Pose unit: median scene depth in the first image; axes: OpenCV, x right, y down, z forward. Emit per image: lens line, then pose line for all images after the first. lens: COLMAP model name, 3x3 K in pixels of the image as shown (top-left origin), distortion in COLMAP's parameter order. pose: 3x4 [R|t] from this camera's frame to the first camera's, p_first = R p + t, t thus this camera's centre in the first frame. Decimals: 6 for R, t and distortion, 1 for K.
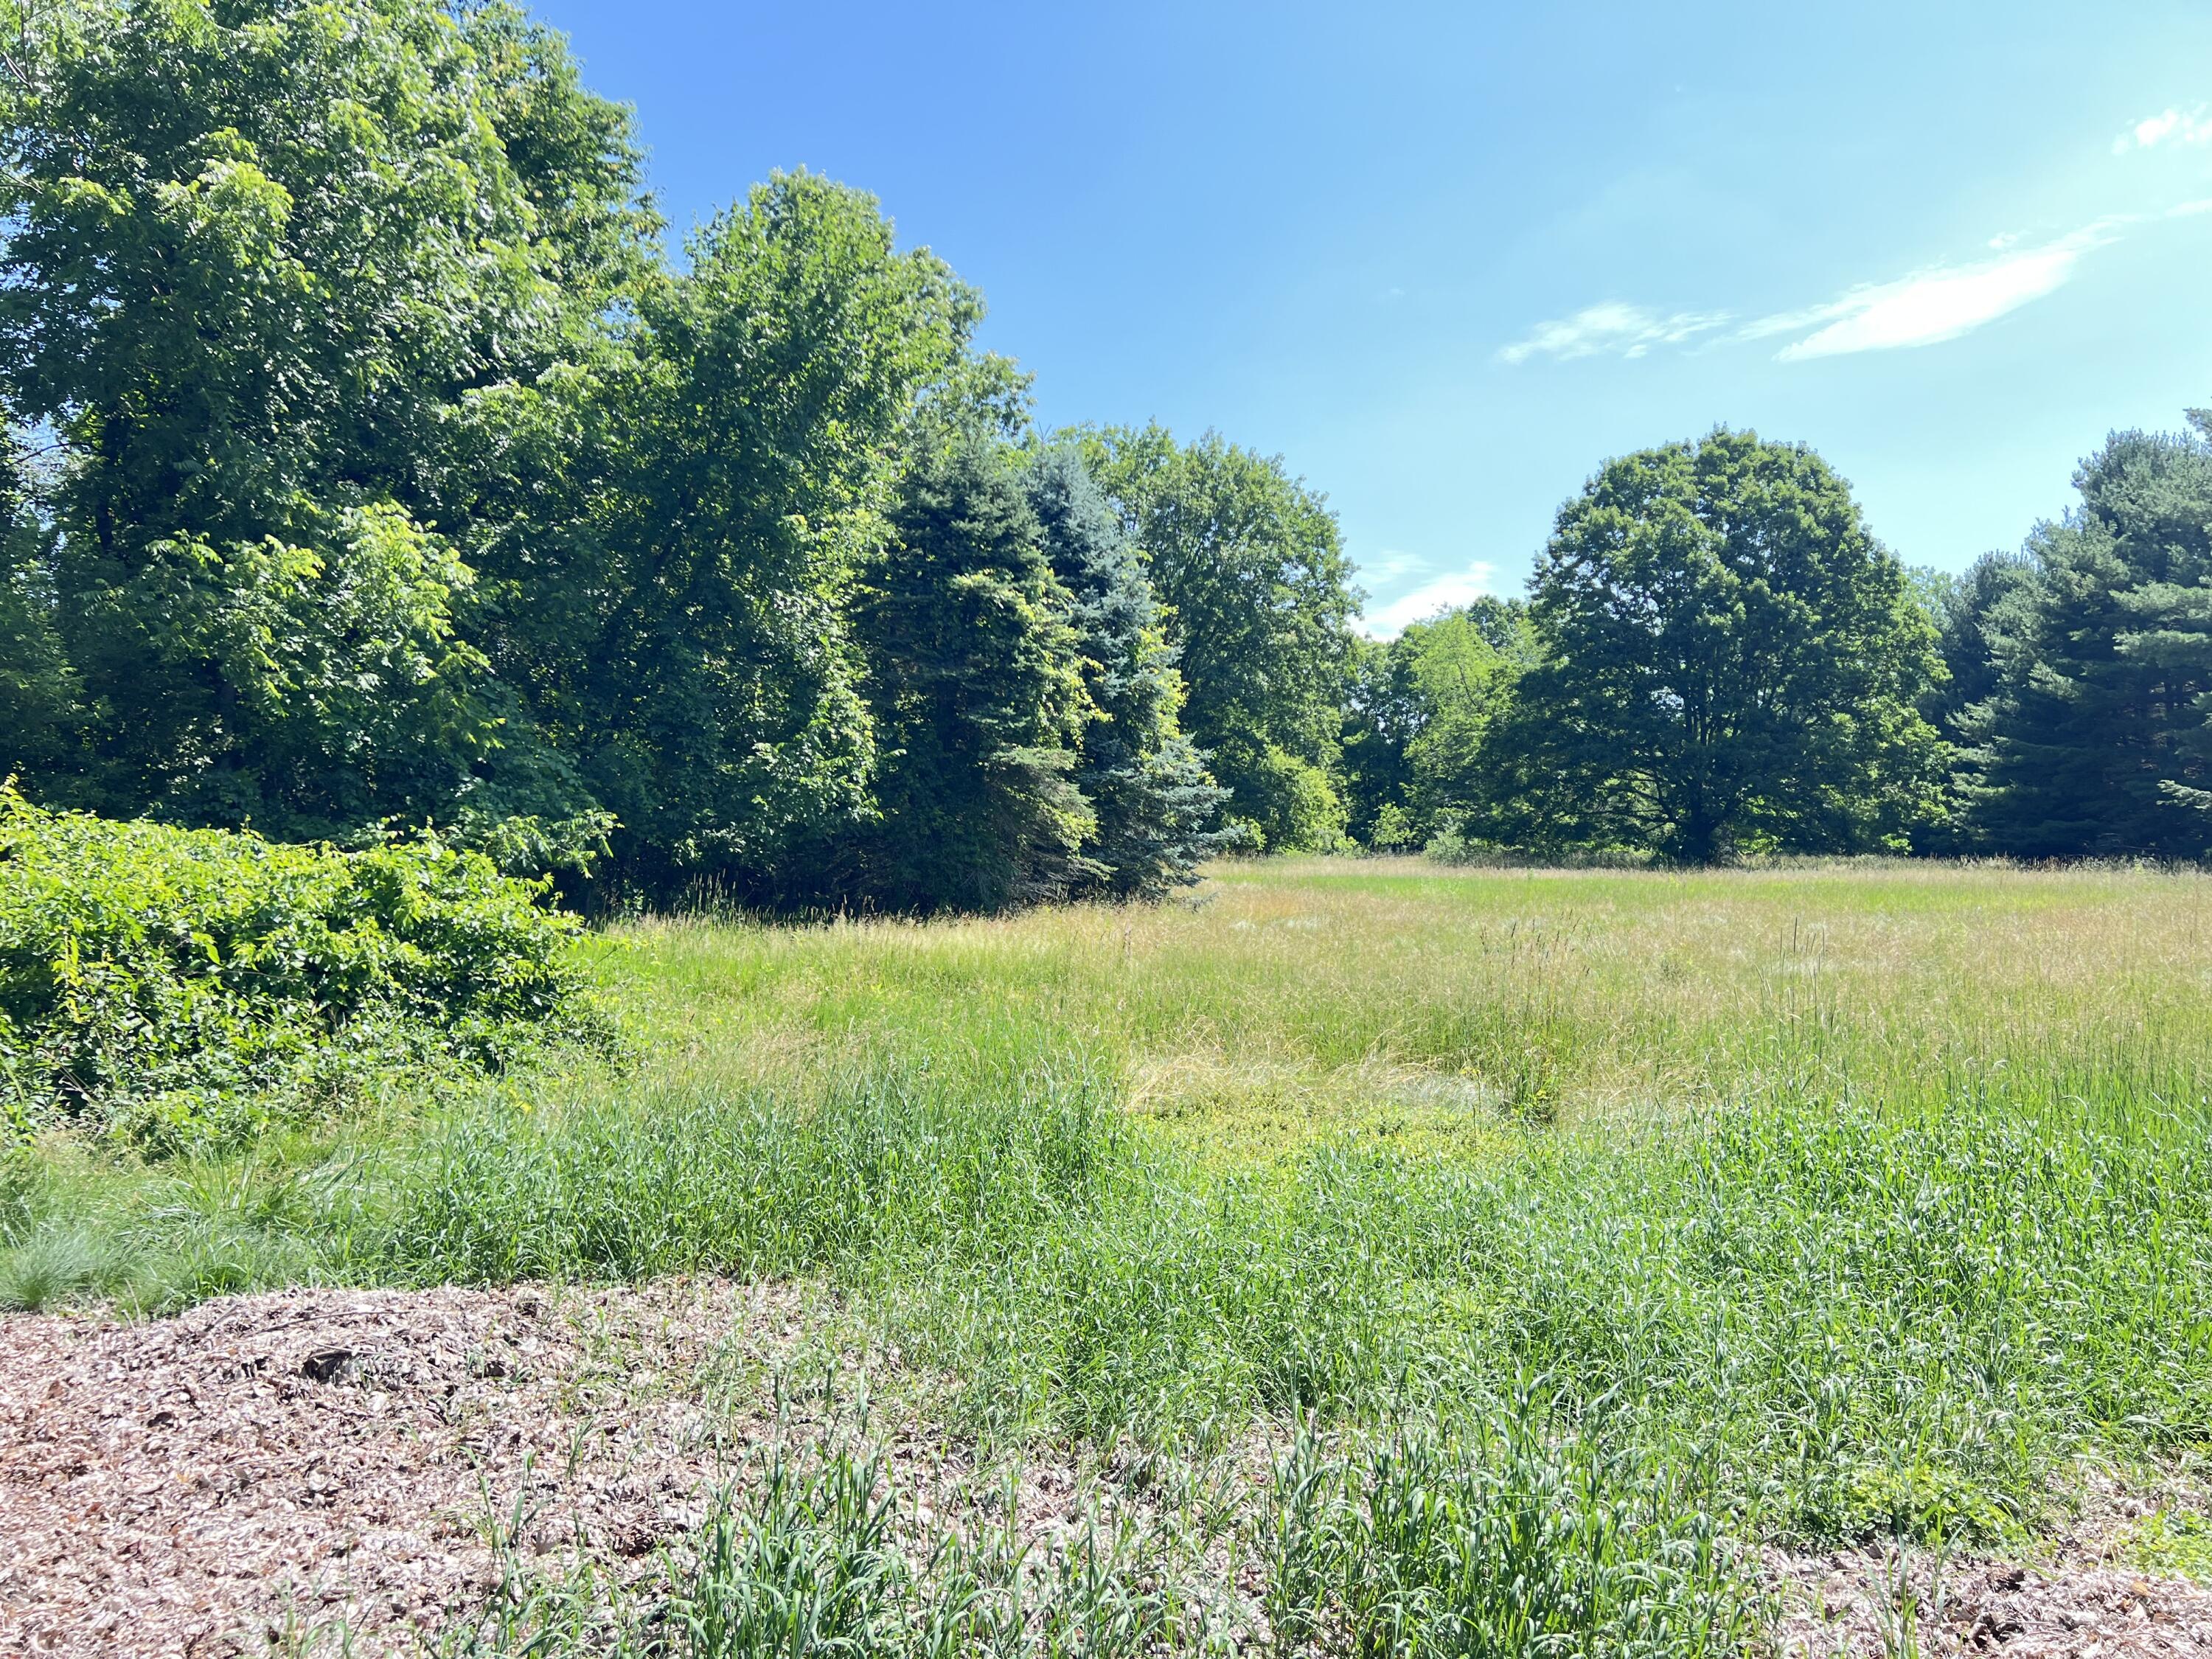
lens RADIAL K [[1646.7, 0, 1117.2], [0, 1646.7, 824.9], [0, 0, 1]] dist [0.063041, -0.067351]
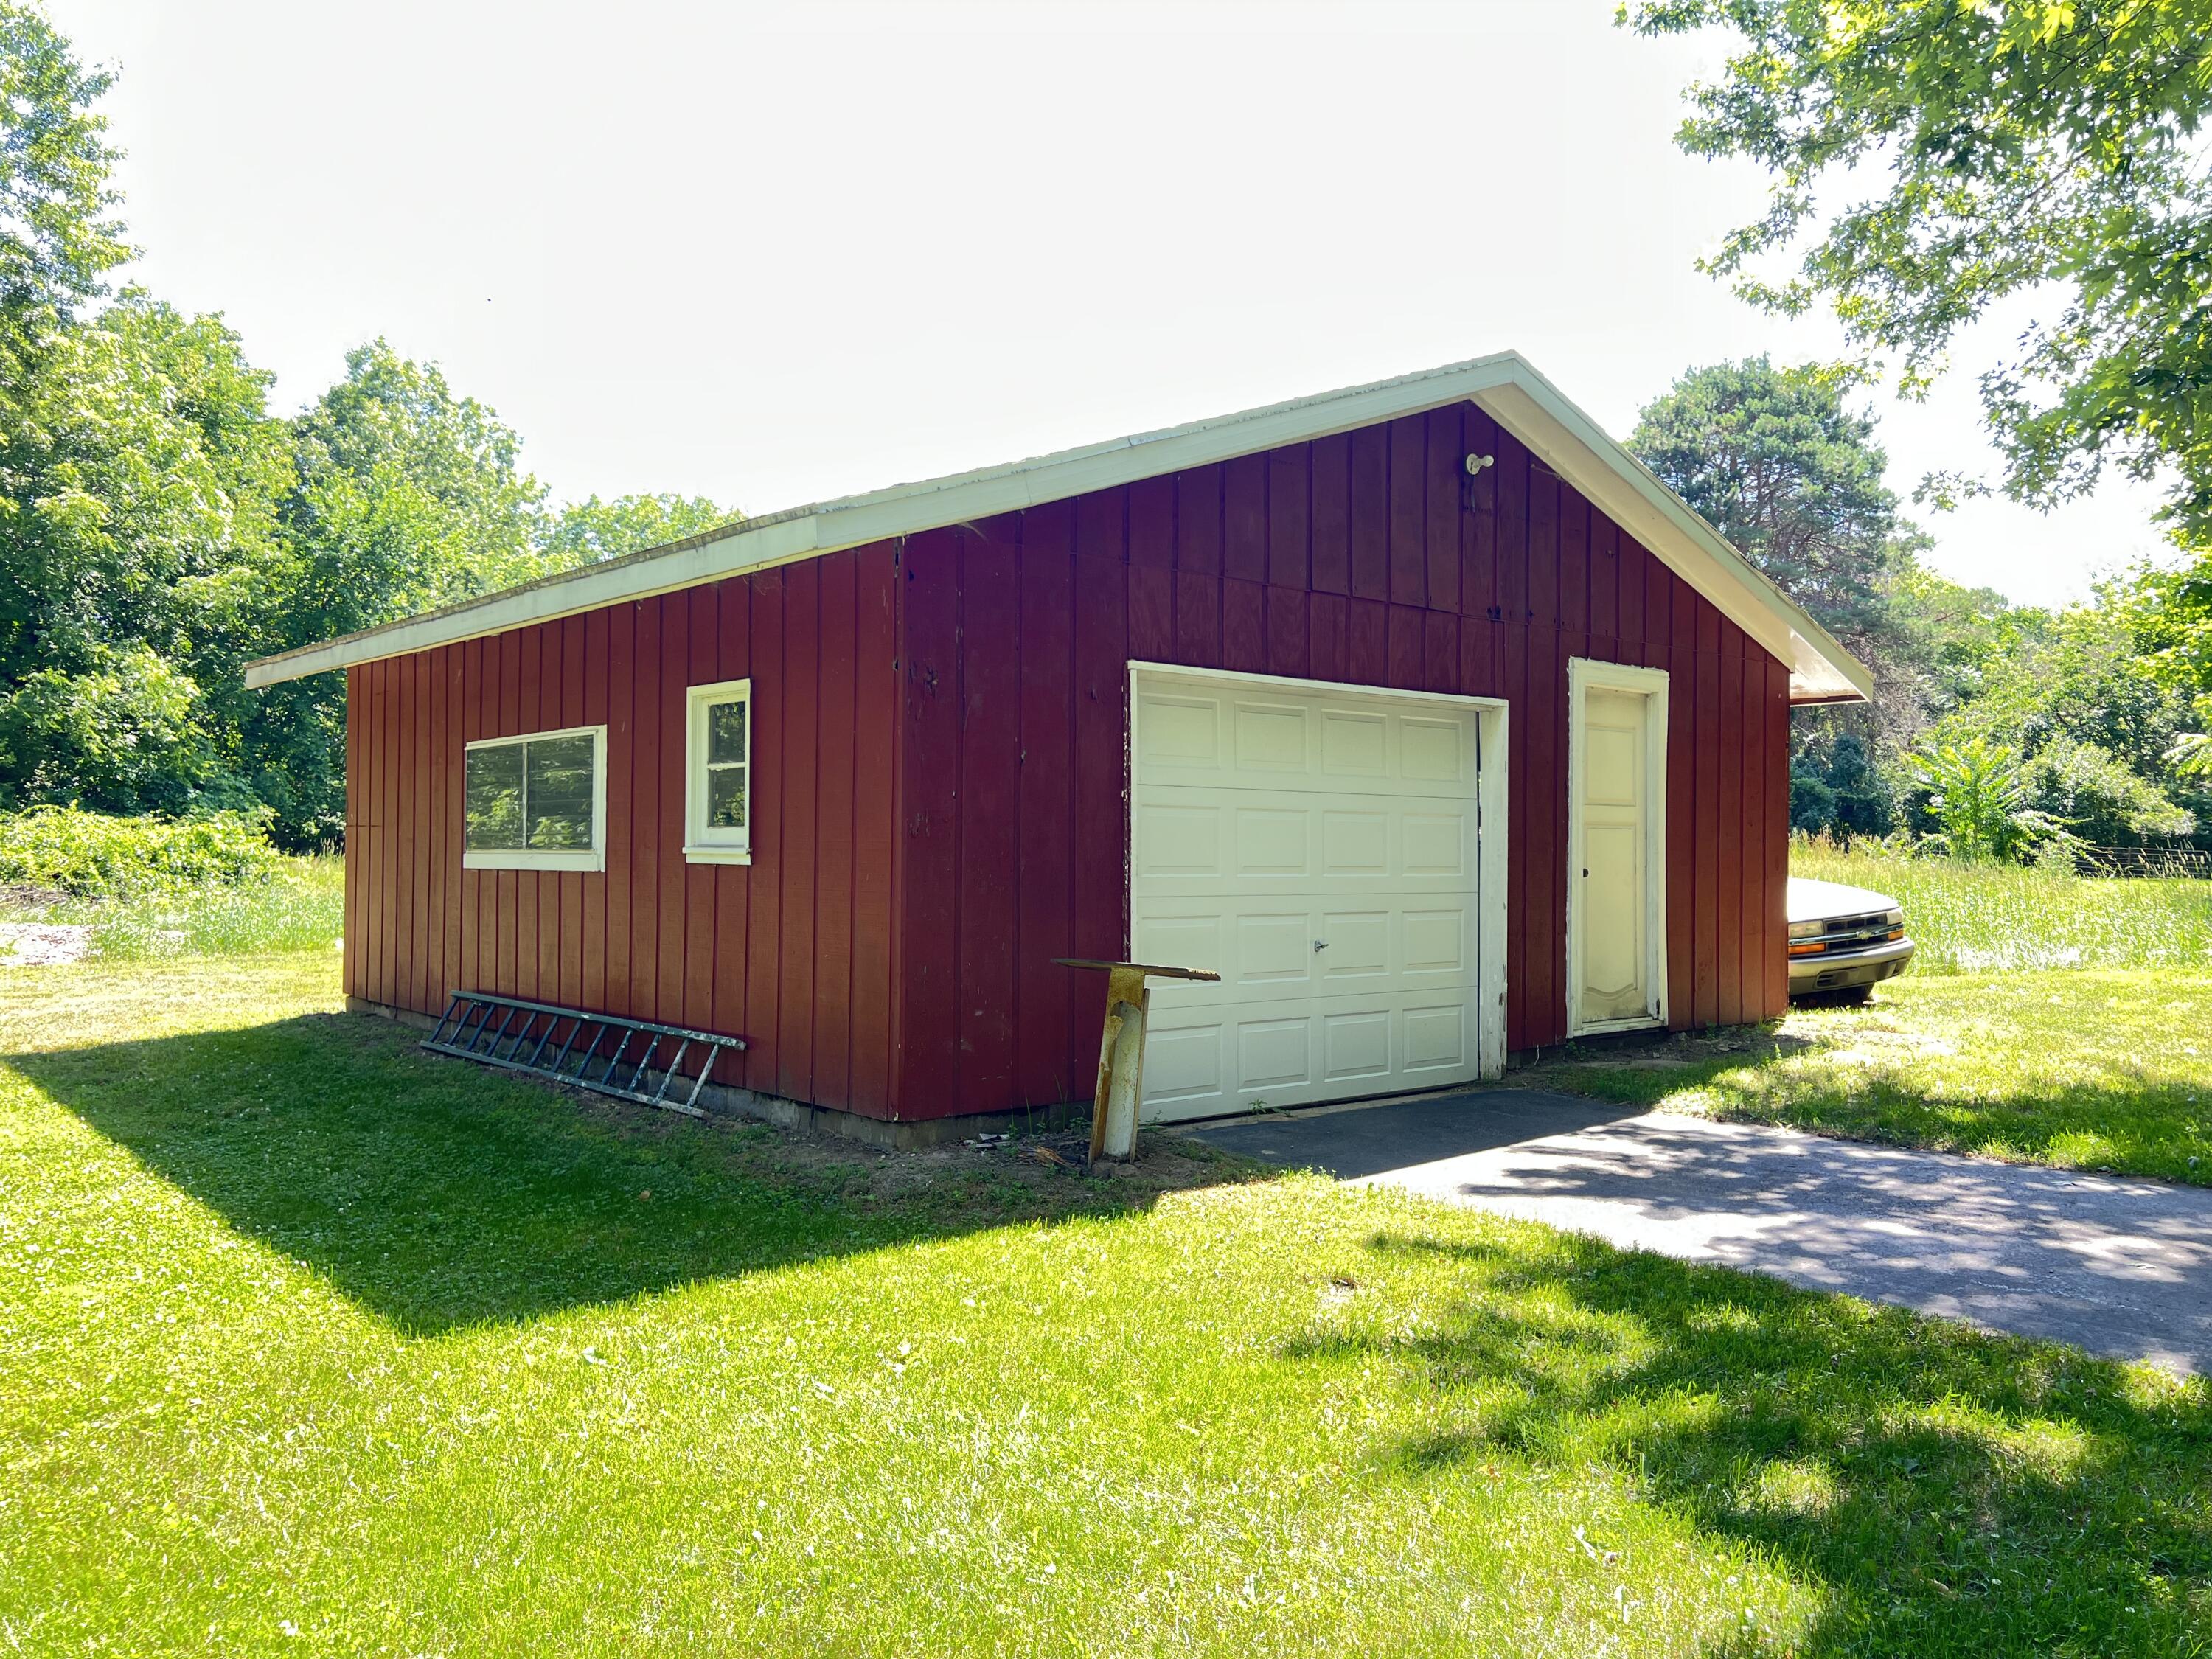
lens RADIAL K [[1646.7, 0, 1117.2], [0, 1646.7, 824.9], [0, 0, 1]] dist [0.063041, -0.067351]
pose [[0.977751, -0.001484, 0.209764, 0.263344], [-0.001213, 0.999918, 0.012725, -0.013668], [-0.209766, -0.012696, 0.977669, -1.152248]]
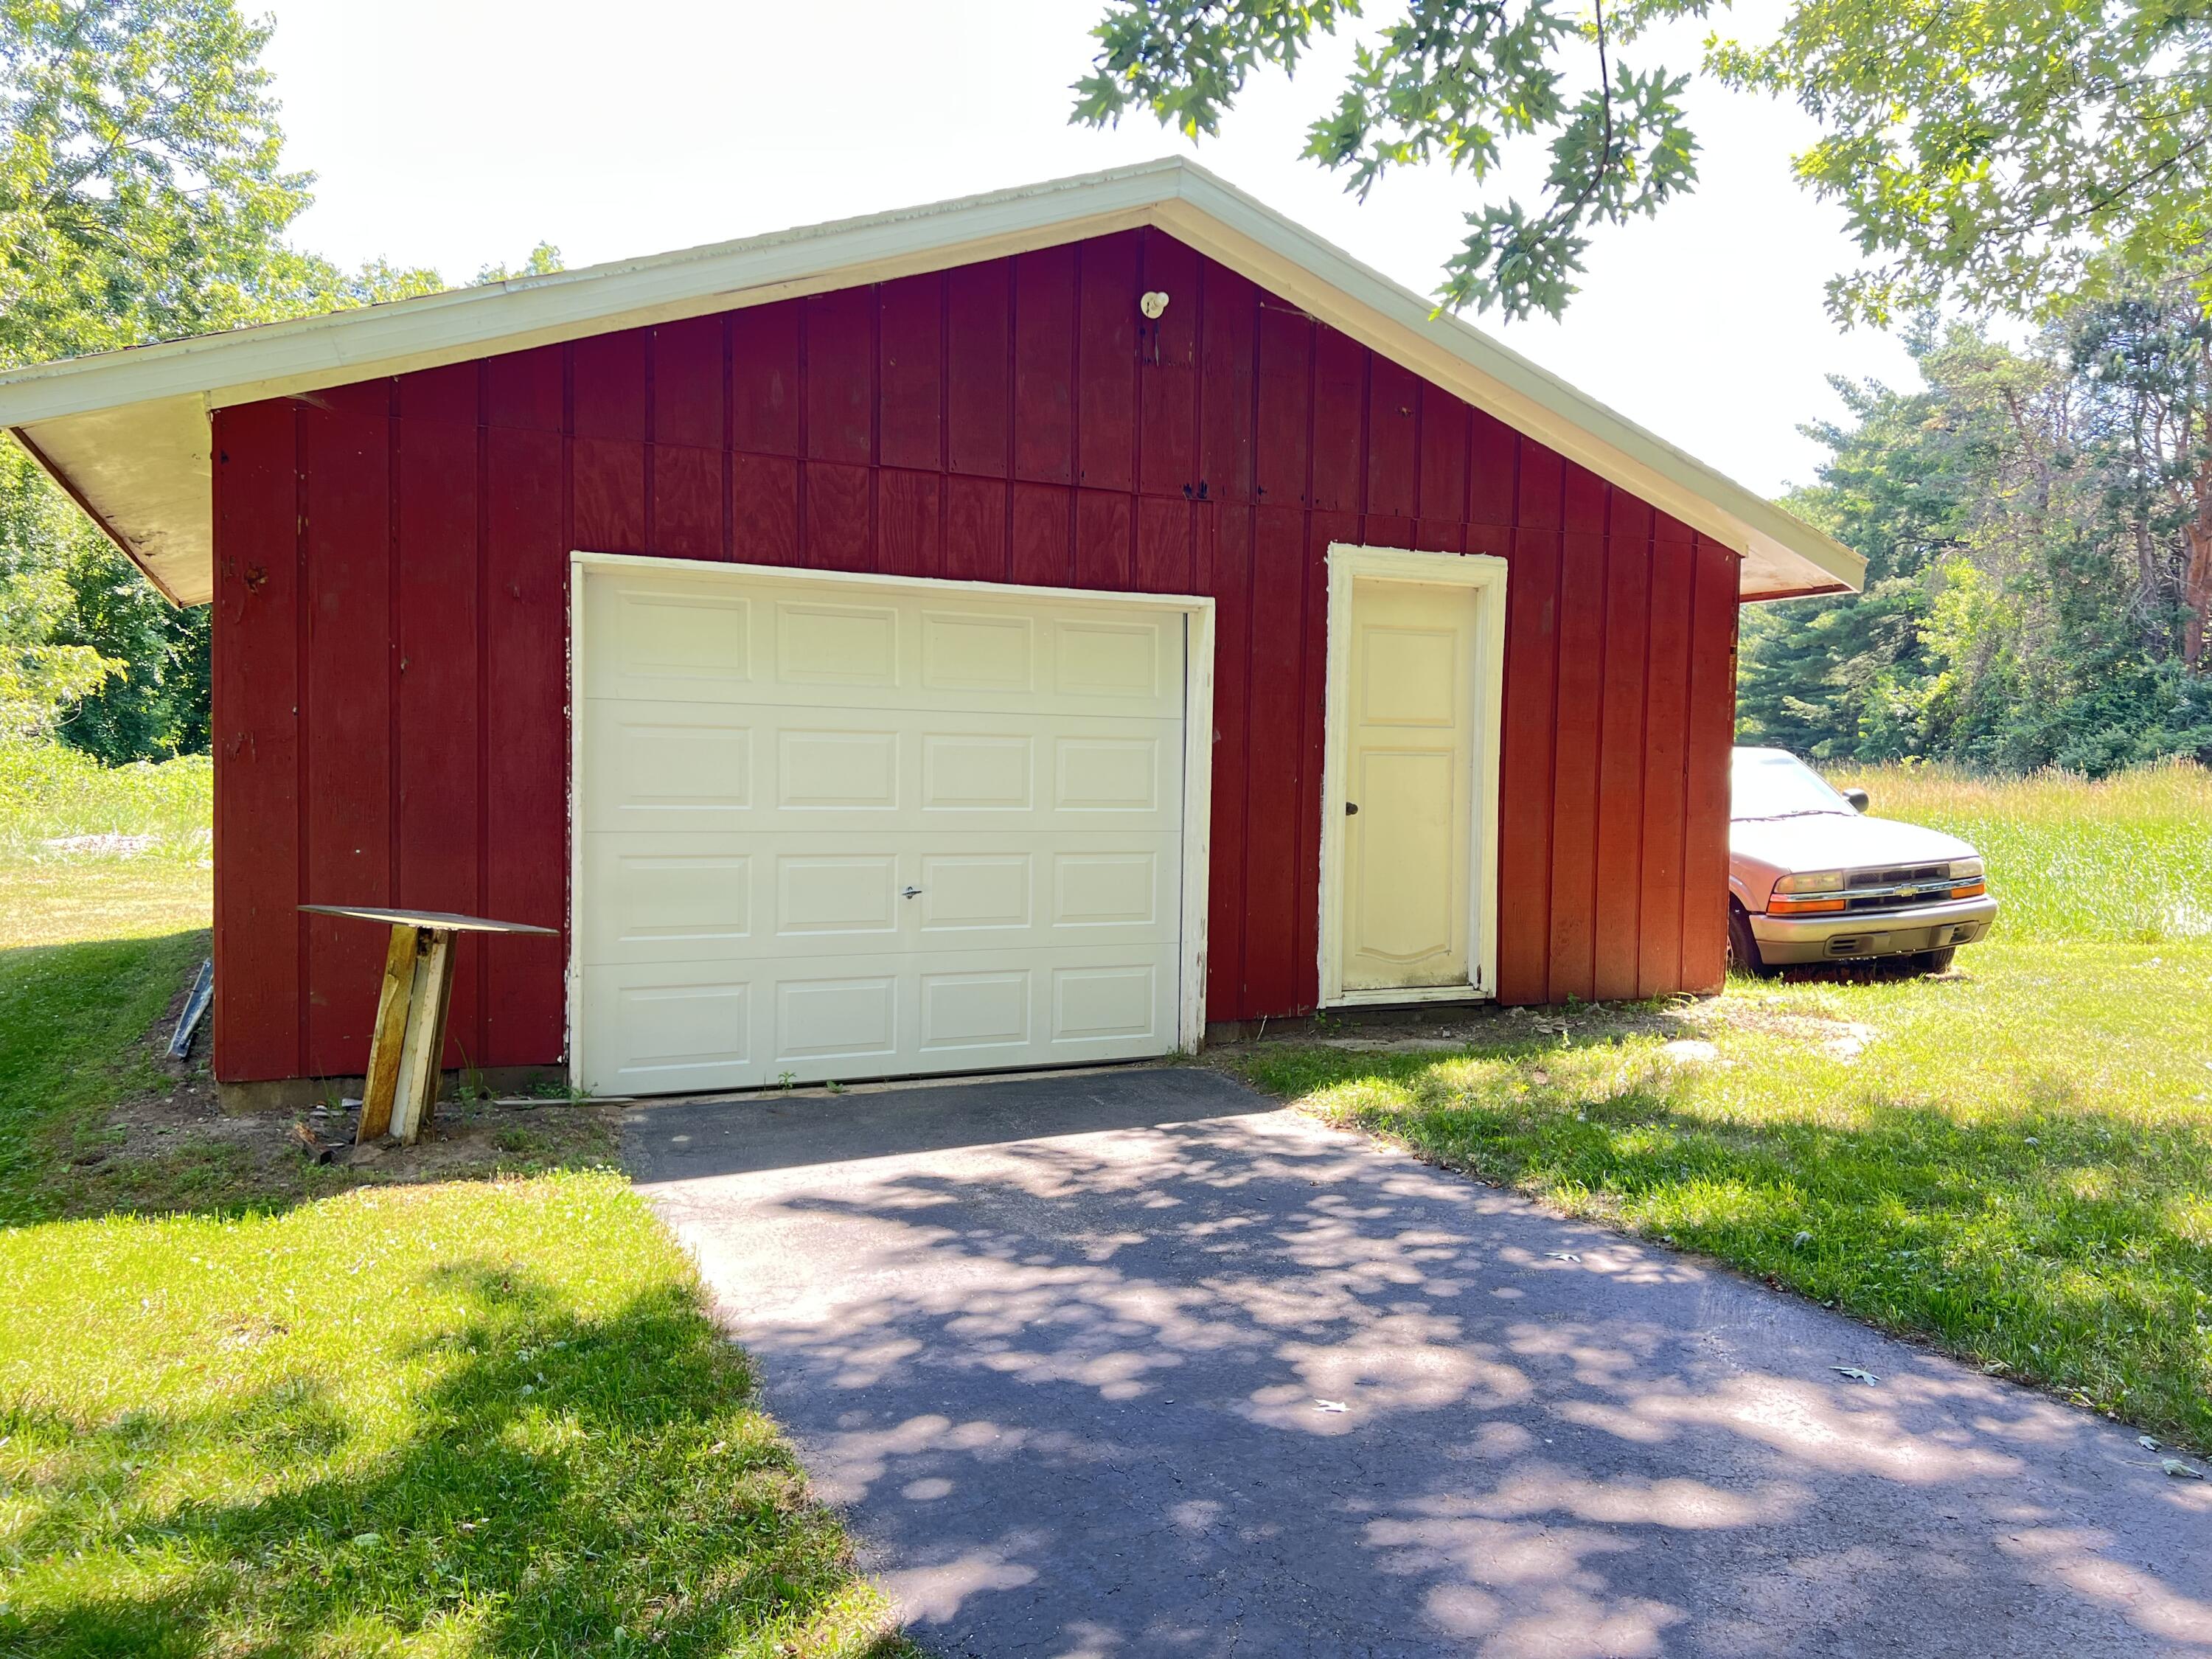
lens RADIAL K [[1646.7, 0, 1117.2], [0, 1646.7, 824.9], [0, 0, 1]] dist [0.063041, -0.067351]
pose [[0.998327, 0.006829, -0.057423, 0.474672], [-0.003242, 0.998050, 0.062334, -0.014245], [0.057737, -0.062044, 0.996402, -1.101804]]
